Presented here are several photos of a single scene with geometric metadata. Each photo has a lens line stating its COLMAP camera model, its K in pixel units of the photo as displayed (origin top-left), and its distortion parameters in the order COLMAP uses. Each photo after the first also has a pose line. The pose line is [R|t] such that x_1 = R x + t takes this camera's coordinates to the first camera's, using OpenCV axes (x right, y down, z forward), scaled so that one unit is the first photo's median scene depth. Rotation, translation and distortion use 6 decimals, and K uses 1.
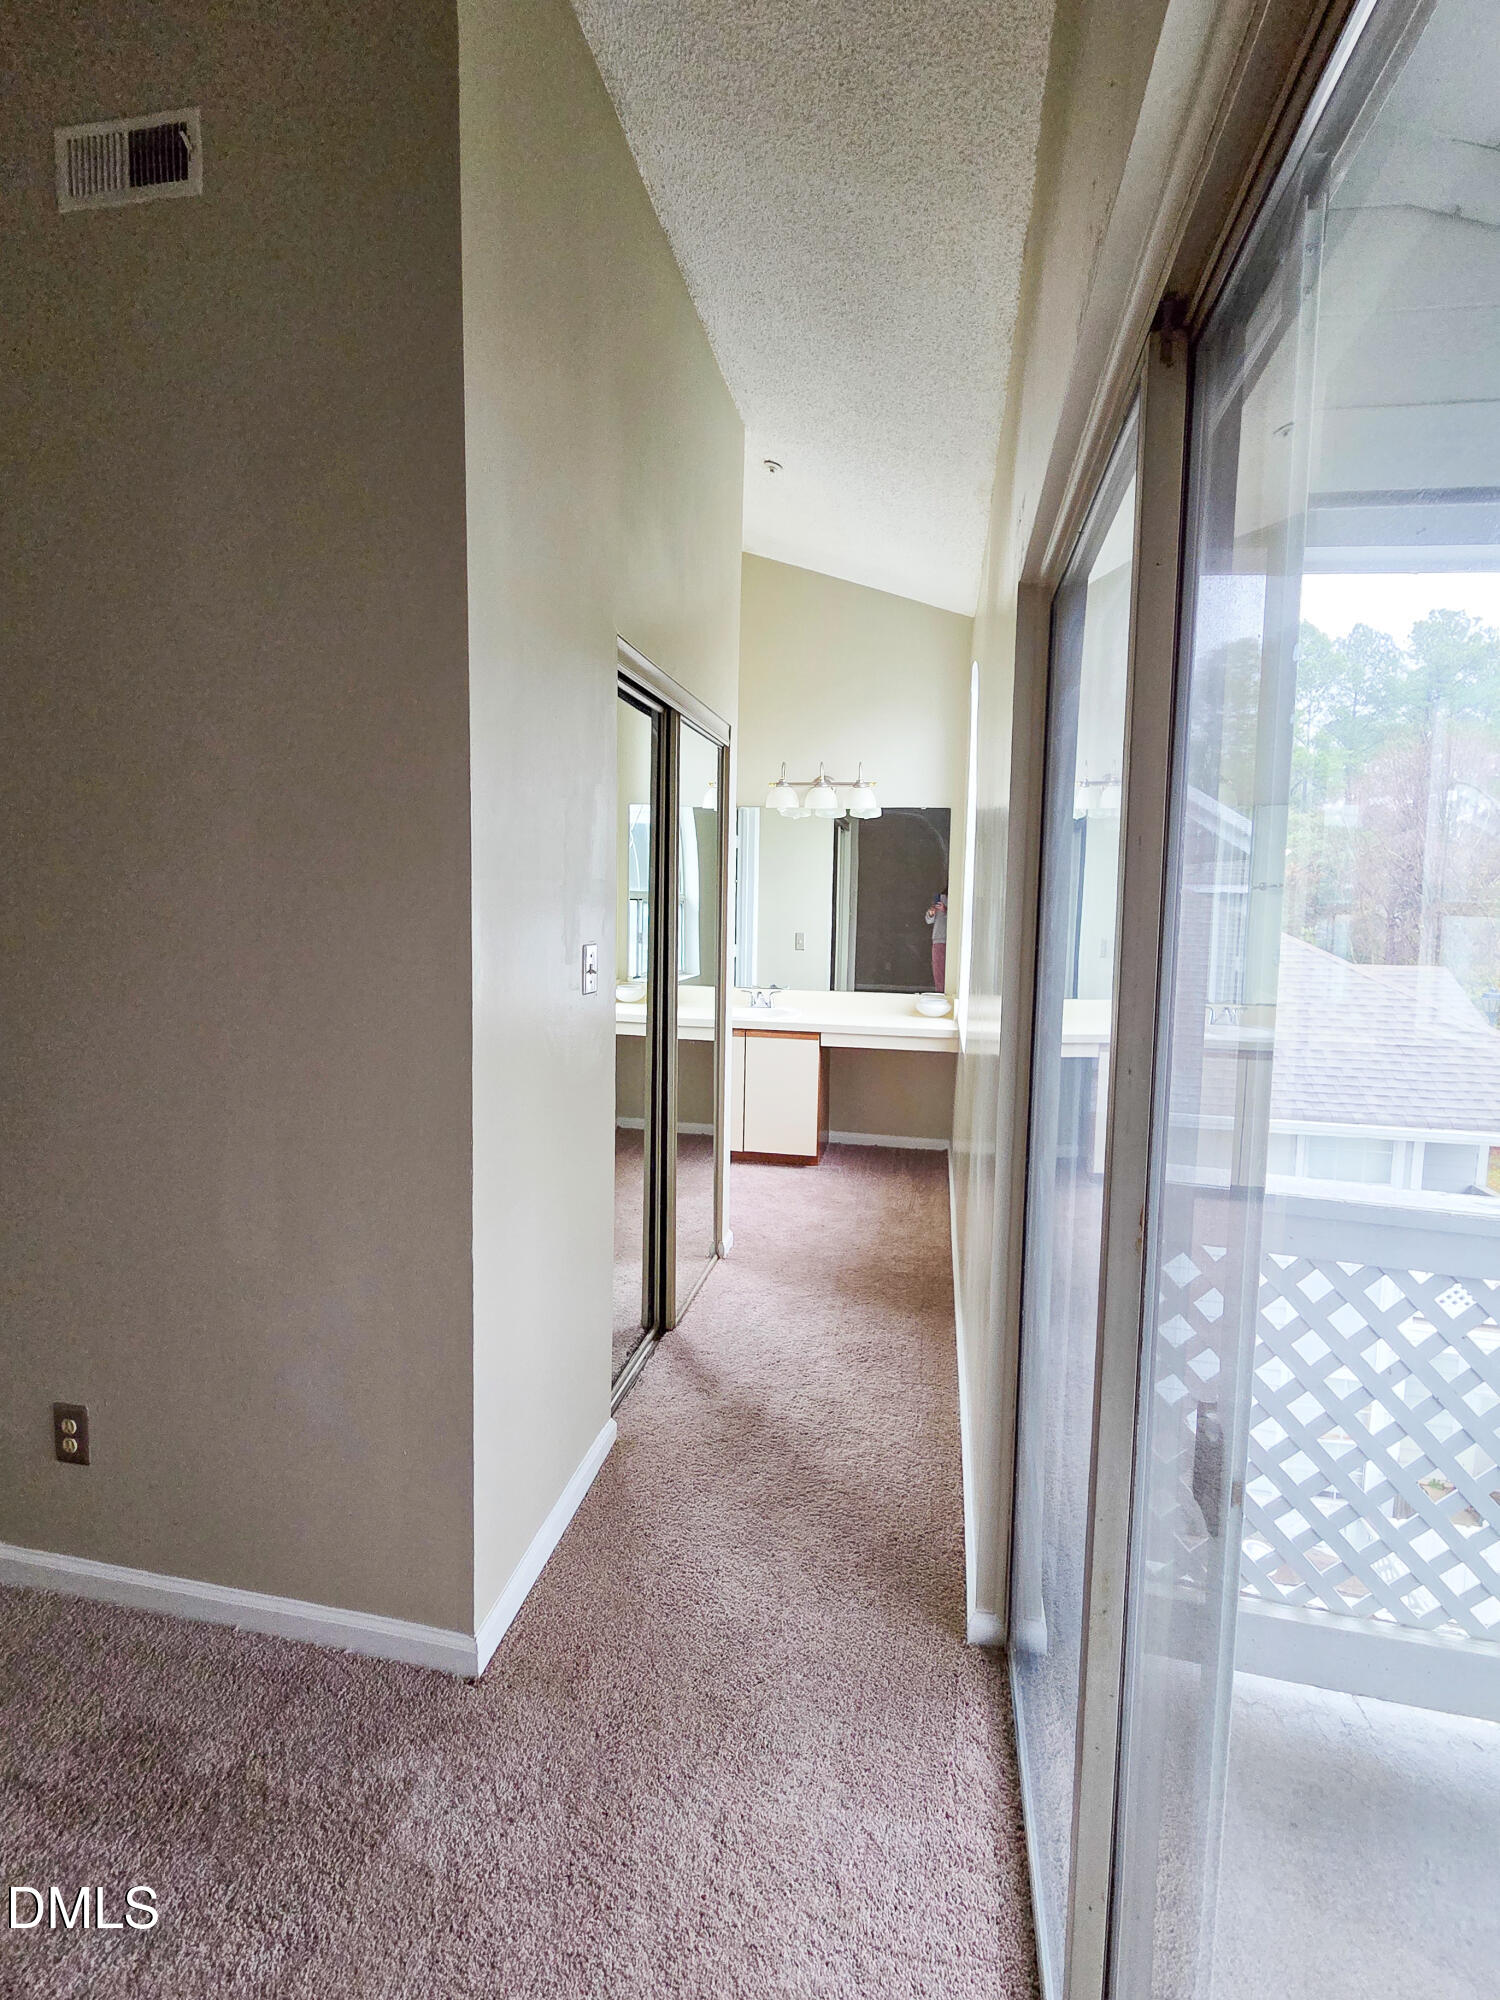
lens RADIAL K [[812.0, 0, 753.2], [0, 812.0, 980.3], [0, 0, 1]] dist [0.001935, 0.000147]
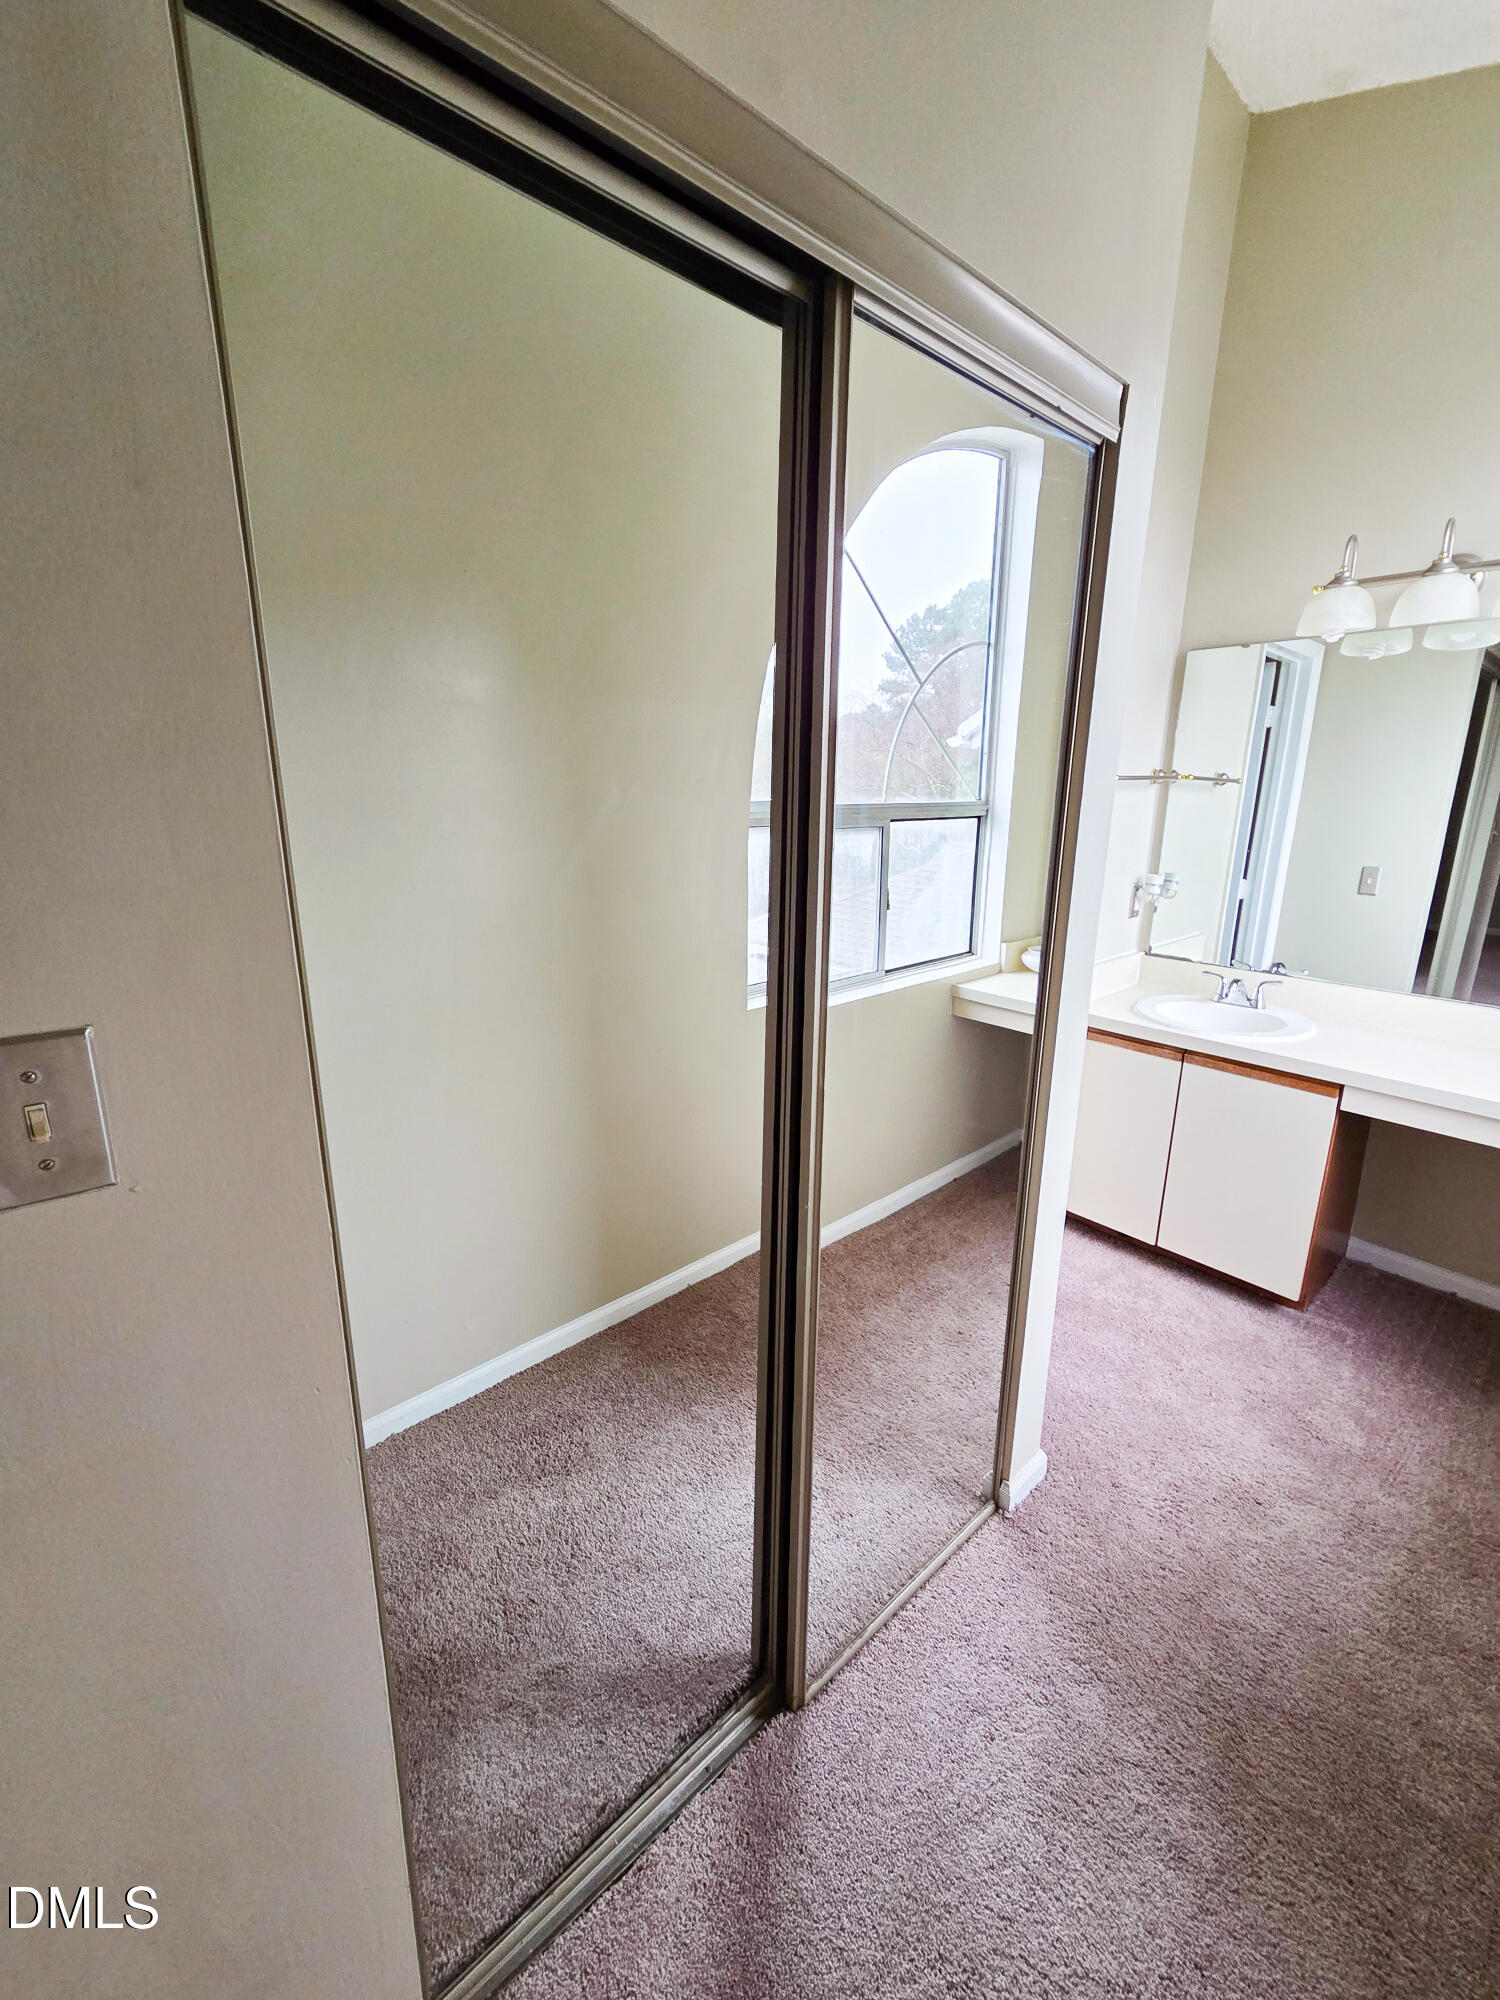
lens RADIAL K [[812.0, 0, 753.2], [0, 812.0, 980.3], [0, 0, 1]] dist [0.001935, 0.000147]
pose [[0.812635, 0.139182, -0.565908, 0.064496], [-0.068543, 0.987149, 0.144358, -0.052839], [0.578728, -0.078521, 0.811732, 0.403172]]
